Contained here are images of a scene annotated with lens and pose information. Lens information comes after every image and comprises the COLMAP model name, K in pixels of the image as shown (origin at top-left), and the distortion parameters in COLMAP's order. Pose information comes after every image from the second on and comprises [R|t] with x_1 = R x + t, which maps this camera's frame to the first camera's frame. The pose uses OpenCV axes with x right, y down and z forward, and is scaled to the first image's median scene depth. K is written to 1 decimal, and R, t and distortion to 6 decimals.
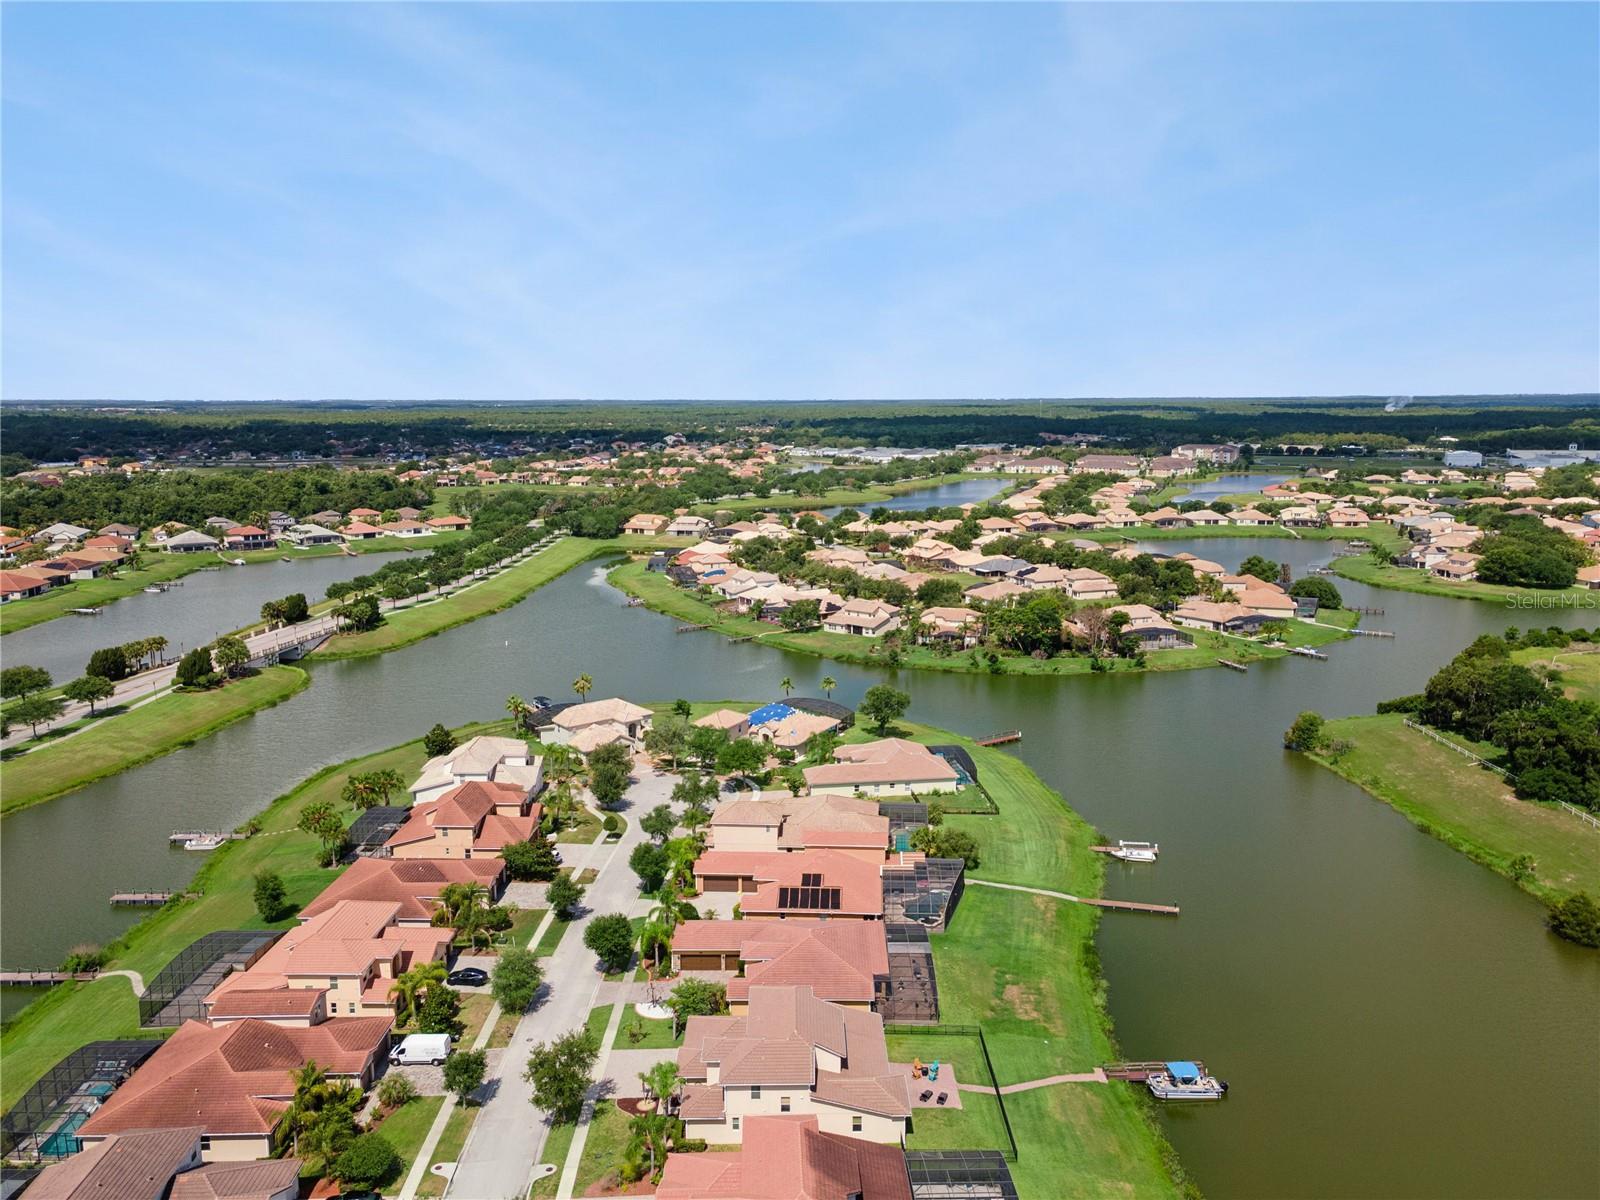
lens RADIAL K [[1185.7, 0, 807.2], [0, 1185.7, 598.8], [0, 0, 1]] dist [0.036167, 0.009765]
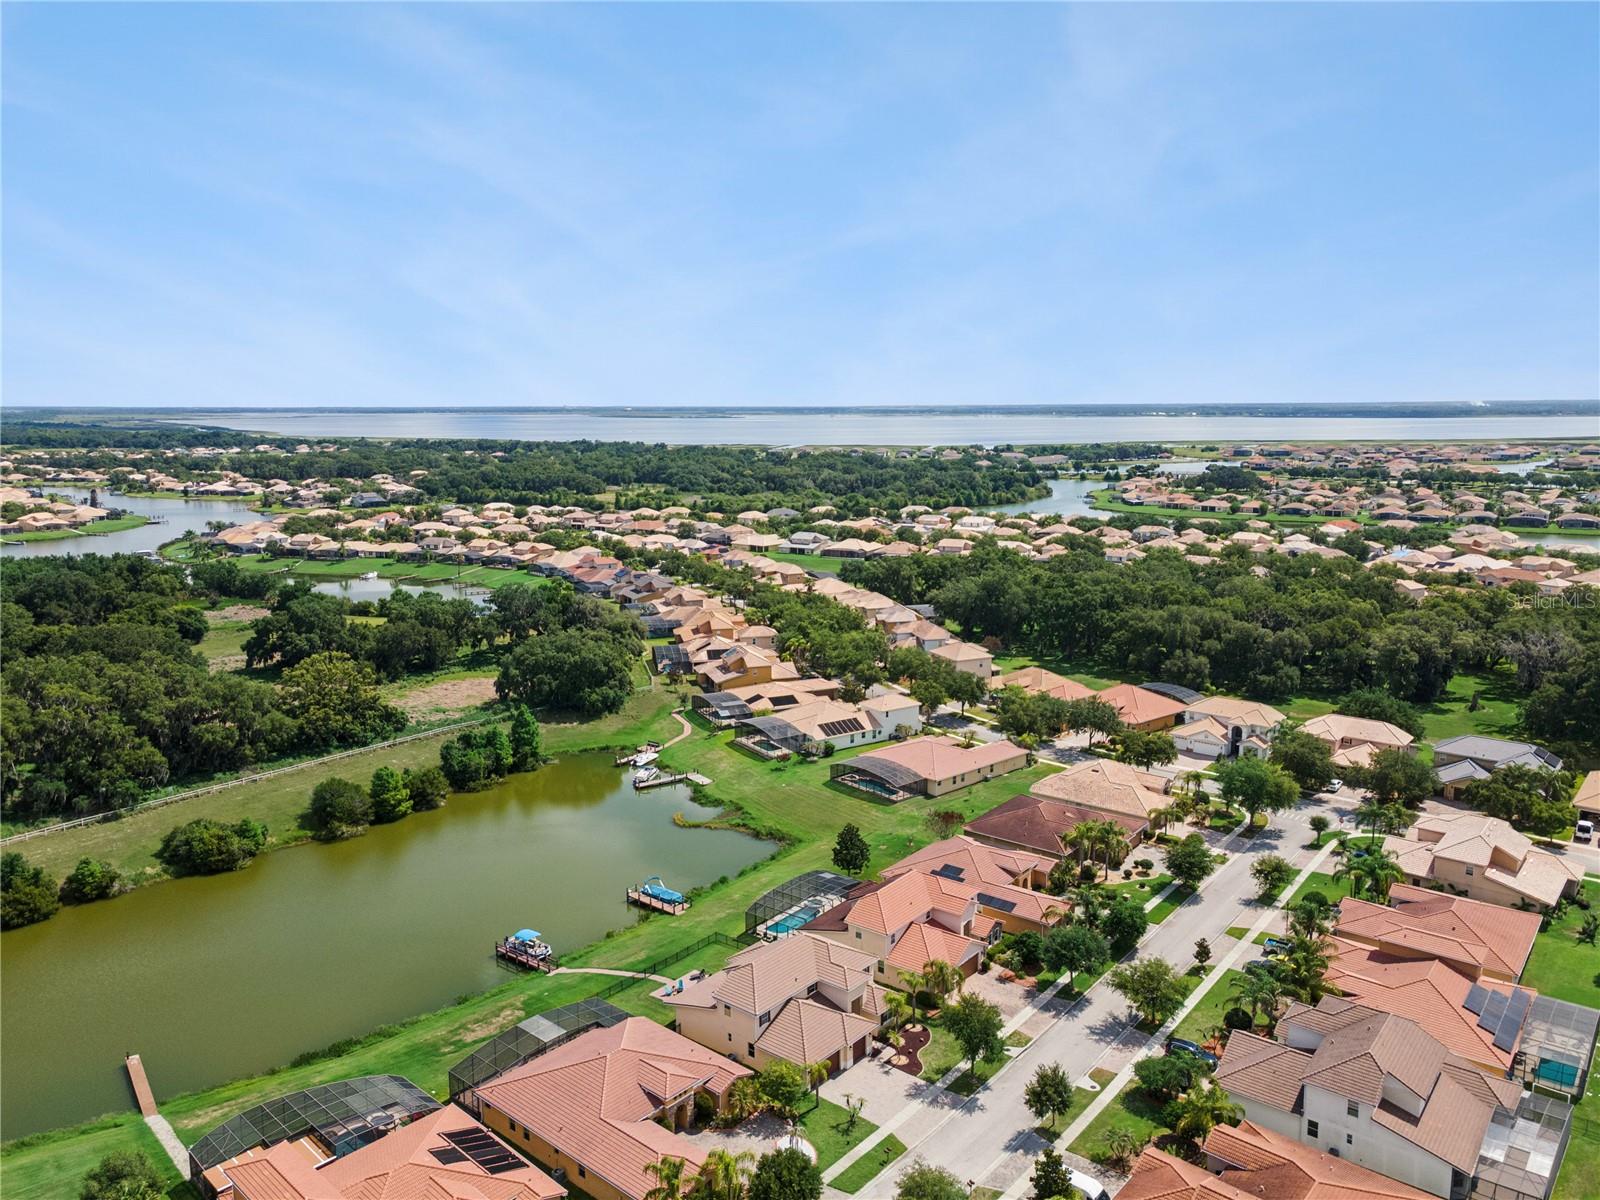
lens RADIAL K [[1178.1, 0, 802.6], [0, 1178.1, 601.4], [0, 0, 1]] dist [0.048260, 0.001229]
pose [[-0.763047, -0.103576, 0.637990, -0.663278], [0.116671, 0.948790, 0.293574, -0.272013], [-0.635726, 0.298446, -0.711887, 1.591391]]
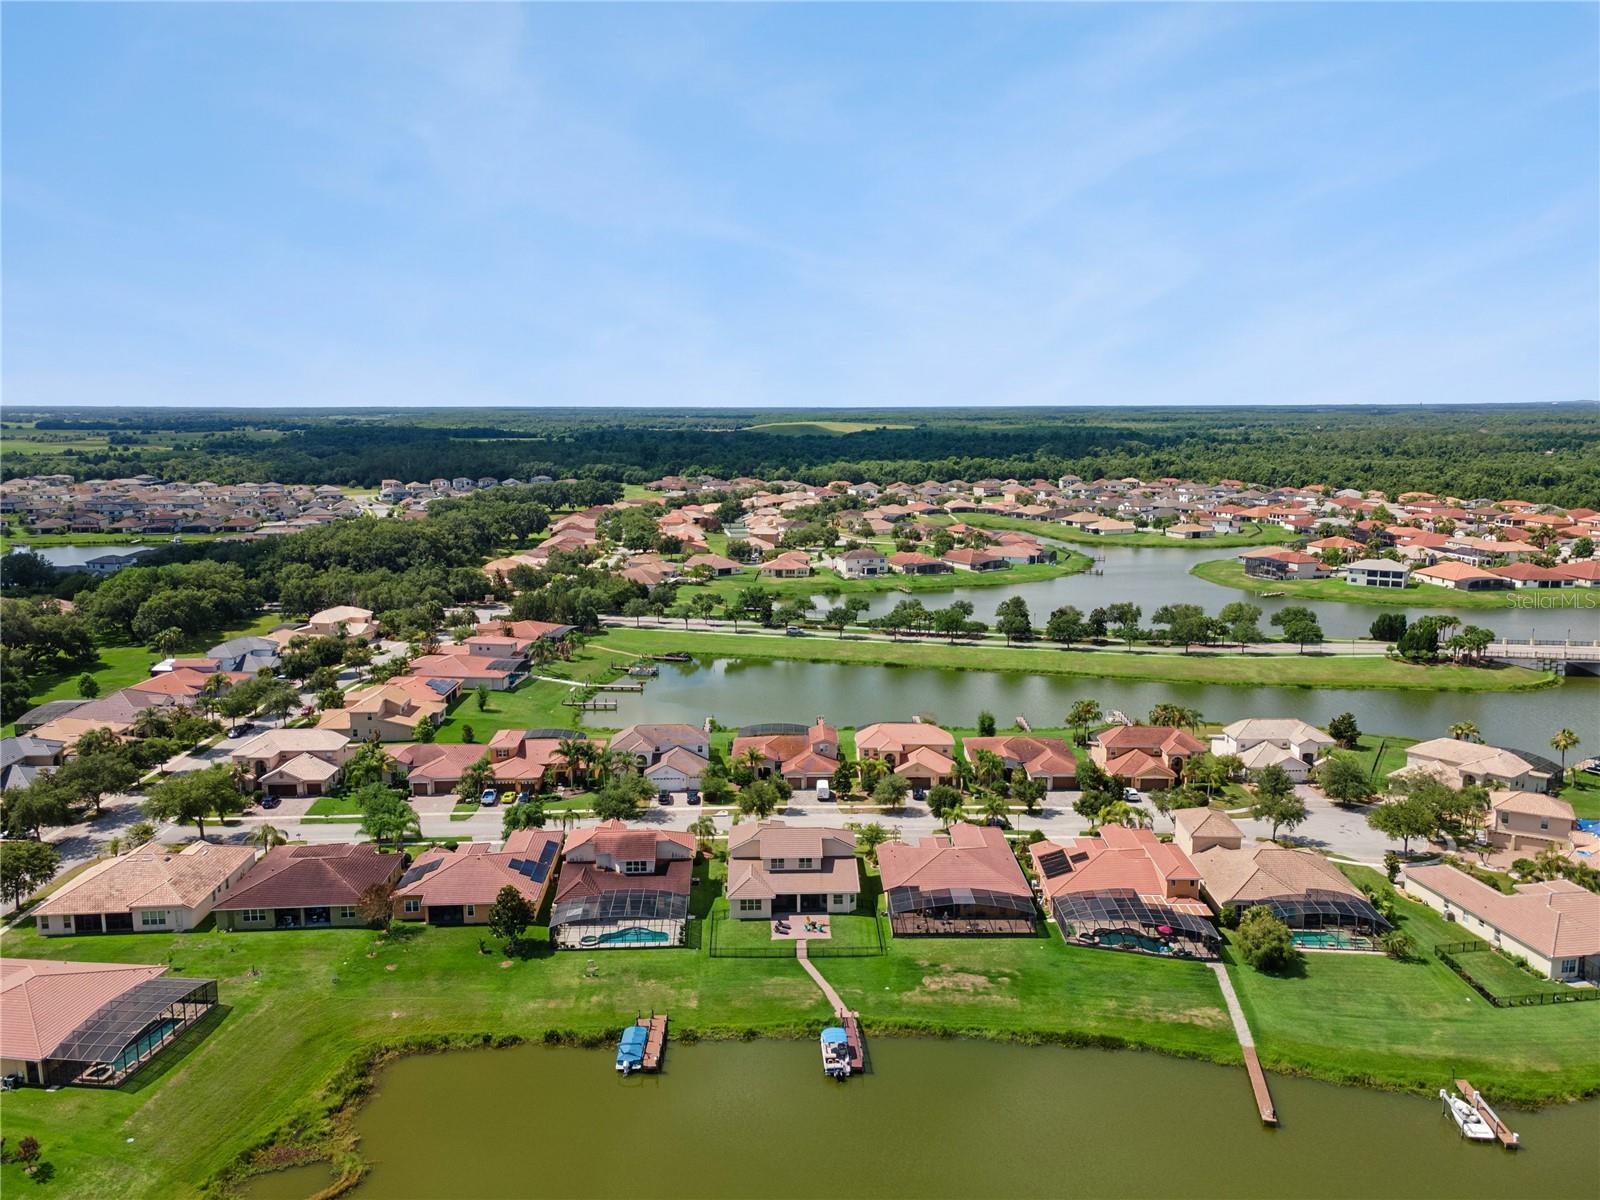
lens RADIAL K [[1185.7, 0, 807.2], [0, 1185.7, 598.8], [0, 0, 1]] dist [0.036167, 0.009765]
pose [[0.026243, 0.167244, -0.985566, 1.283531], [-0.169389, 0.972393, 0.160498, -0.149521], [0.985200, 0.162732, 0.053848, 0.850839]]
